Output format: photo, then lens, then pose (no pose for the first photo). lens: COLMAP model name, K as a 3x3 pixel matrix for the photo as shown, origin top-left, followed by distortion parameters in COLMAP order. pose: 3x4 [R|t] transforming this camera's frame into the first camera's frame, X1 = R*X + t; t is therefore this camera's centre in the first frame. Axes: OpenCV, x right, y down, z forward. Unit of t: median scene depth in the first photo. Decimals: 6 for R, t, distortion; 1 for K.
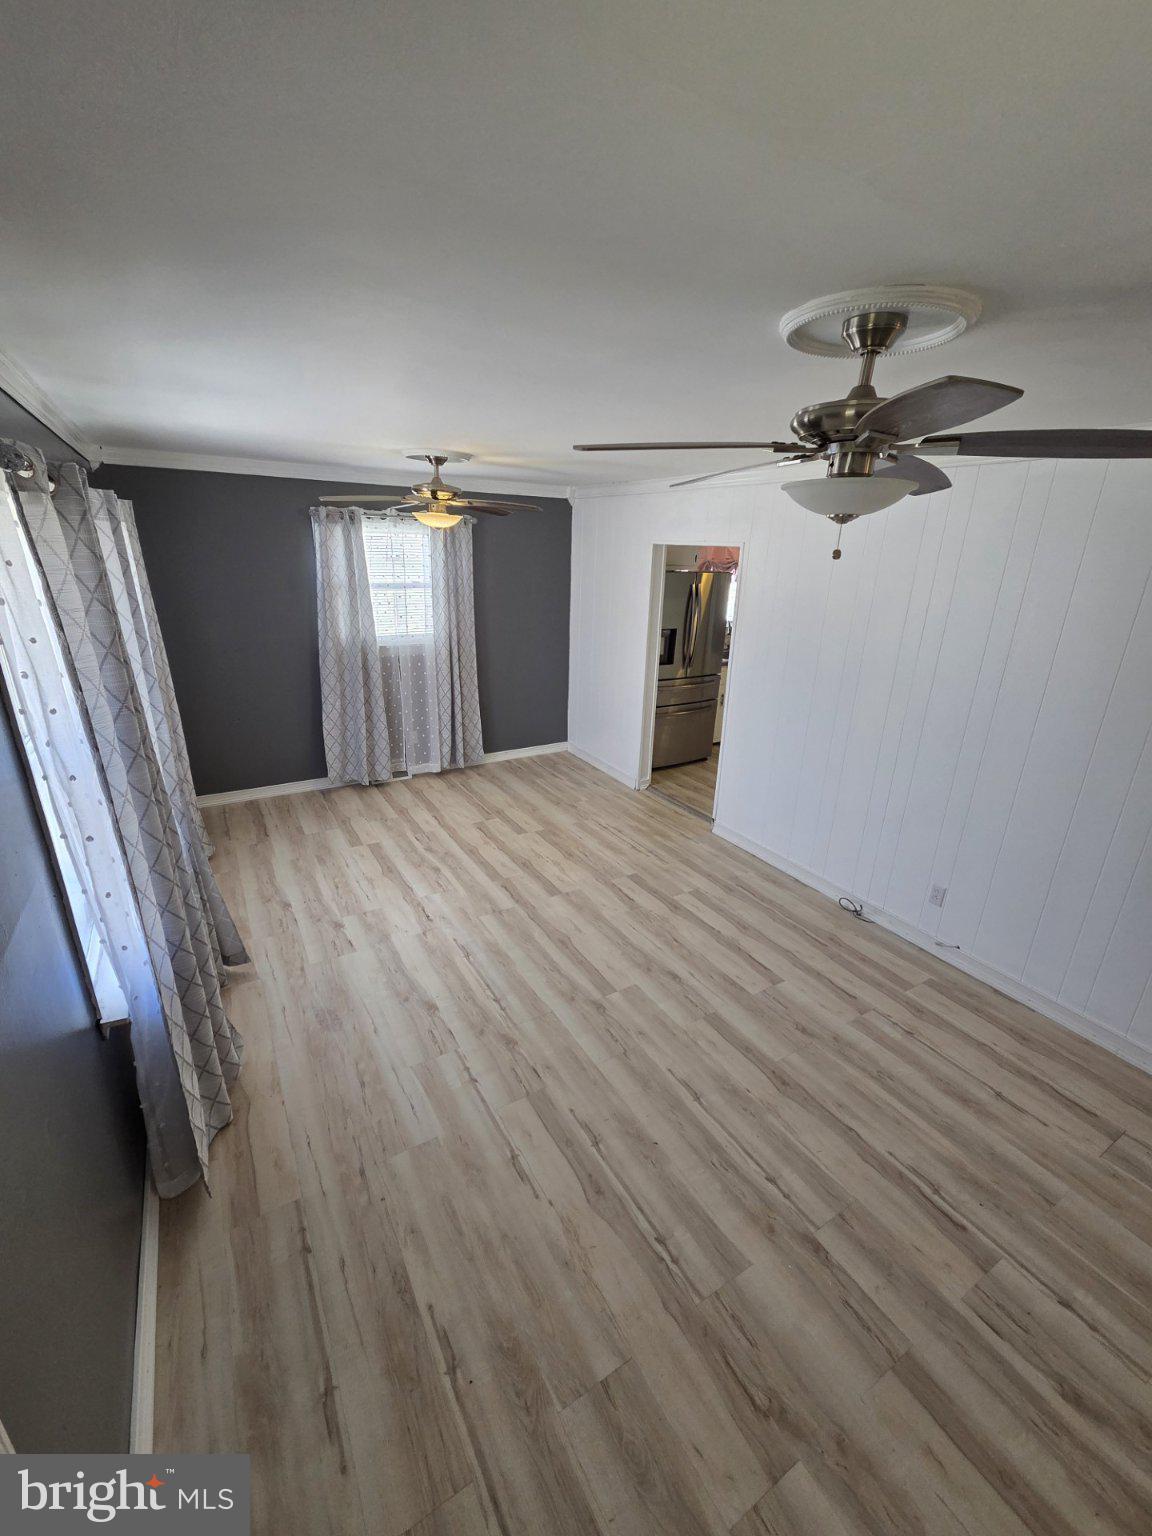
lens RADIAL K [[618.1, 0, 576.0], [0, 618.1, 768.0], [0, 0, 1]] dist [0.000542, -0.000095]
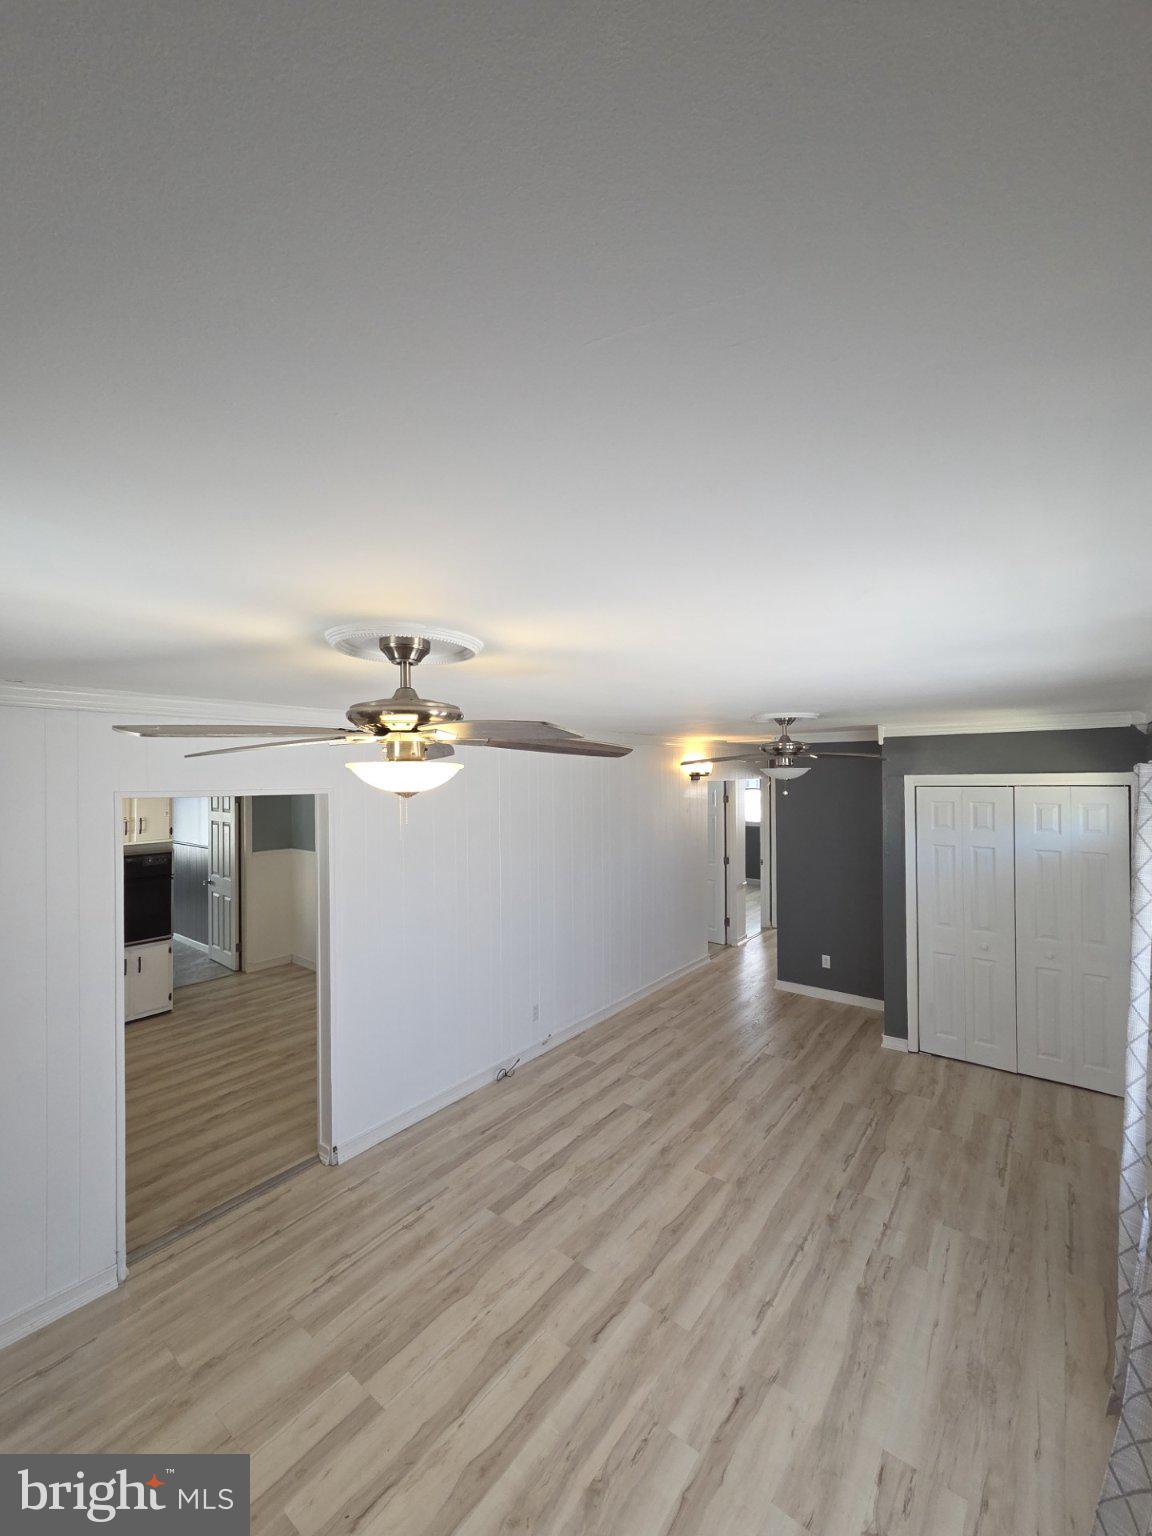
lens RADIAL K [[618.1, 0, 576.0], [0, 618.1, 768.0], [0, 0, 1]] dist [0.000542, -0.000095]
pose [[-0.349322, -0.017653, 0.936836, -0.825647], [0.313647, 0.939942, 0.134662, -0.519173], [-0.882949, 0.340876, -0.322806, 1.264404]]
